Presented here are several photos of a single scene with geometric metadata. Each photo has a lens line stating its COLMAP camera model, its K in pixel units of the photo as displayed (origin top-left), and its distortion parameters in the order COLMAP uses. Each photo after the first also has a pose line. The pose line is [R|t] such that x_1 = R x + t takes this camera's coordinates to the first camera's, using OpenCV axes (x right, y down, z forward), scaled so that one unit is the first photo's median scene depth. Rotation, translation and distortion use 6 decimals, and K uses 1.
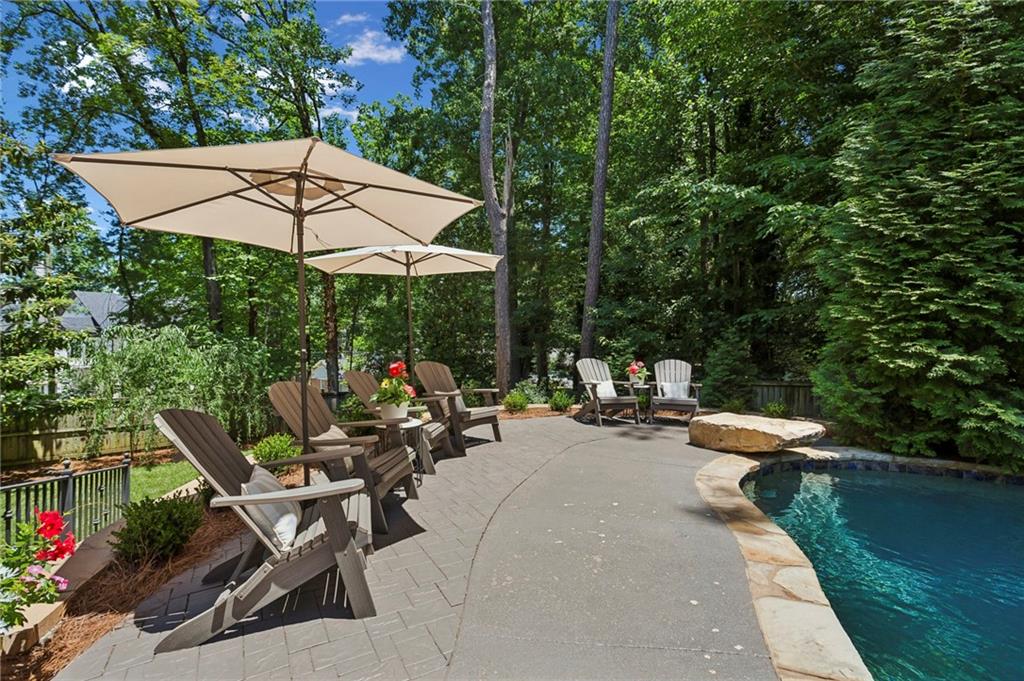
lens RADIAL K [[511.5, 0, 520.9], [0, 511.5, 340.1], [0, 0, 1]] dist [0.008557, 0.002032]
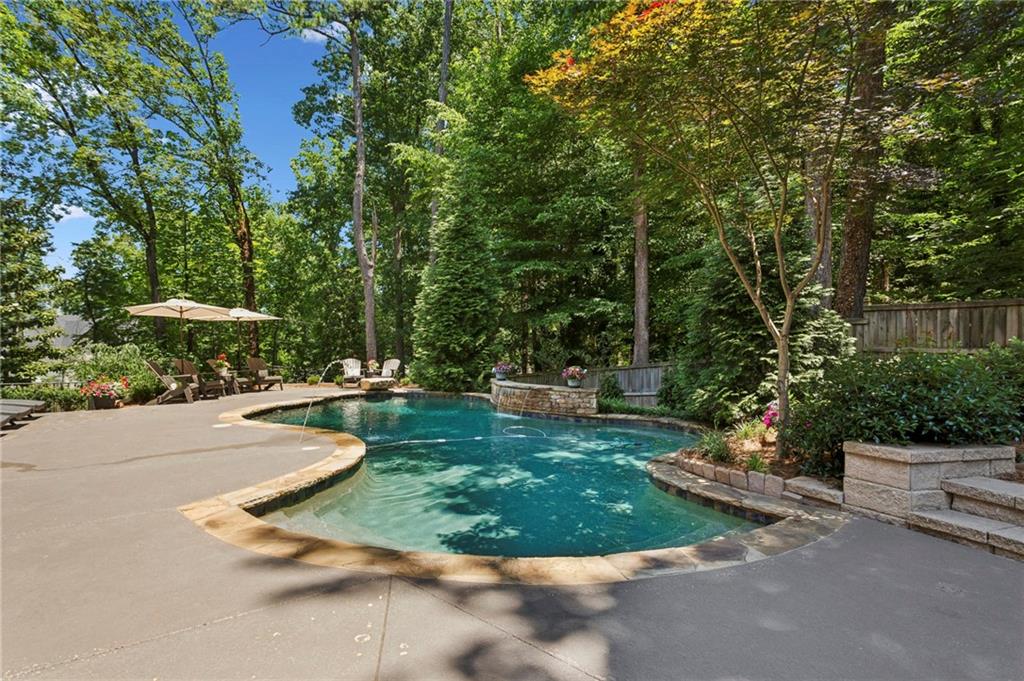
lens RADIAL K [[511.5, 0, 515.9], [0, 511.5, 360.0], [0, 0, 1]] dist [0.008557, 0.002032]
pose [[0.997908, -0.005921, 0.064385, 0.242877], [0.005731, 0.999979, 0.003130, 0.014225], [-0.064402, -0.002754, 0.997920, -0.398651]]
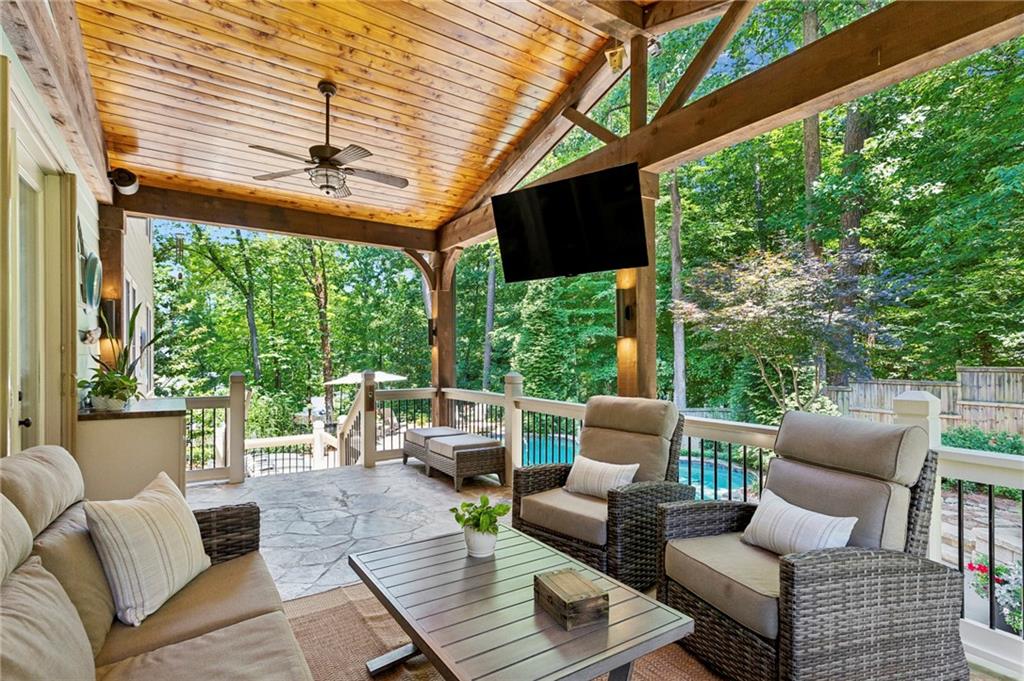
lens RADIAL K [[511.5, 0, 513.2], [0, 511.5, 350.5], [0, 0, 1]] dist [0.008557, 0.002032]
pose [[0.998103, -0.015512, 0.059572, 0.111816], [0.017540, 0.999279, -0.033681, -0.052681], [-0.059007, 0.034662, 0.997656, -0.597835]]
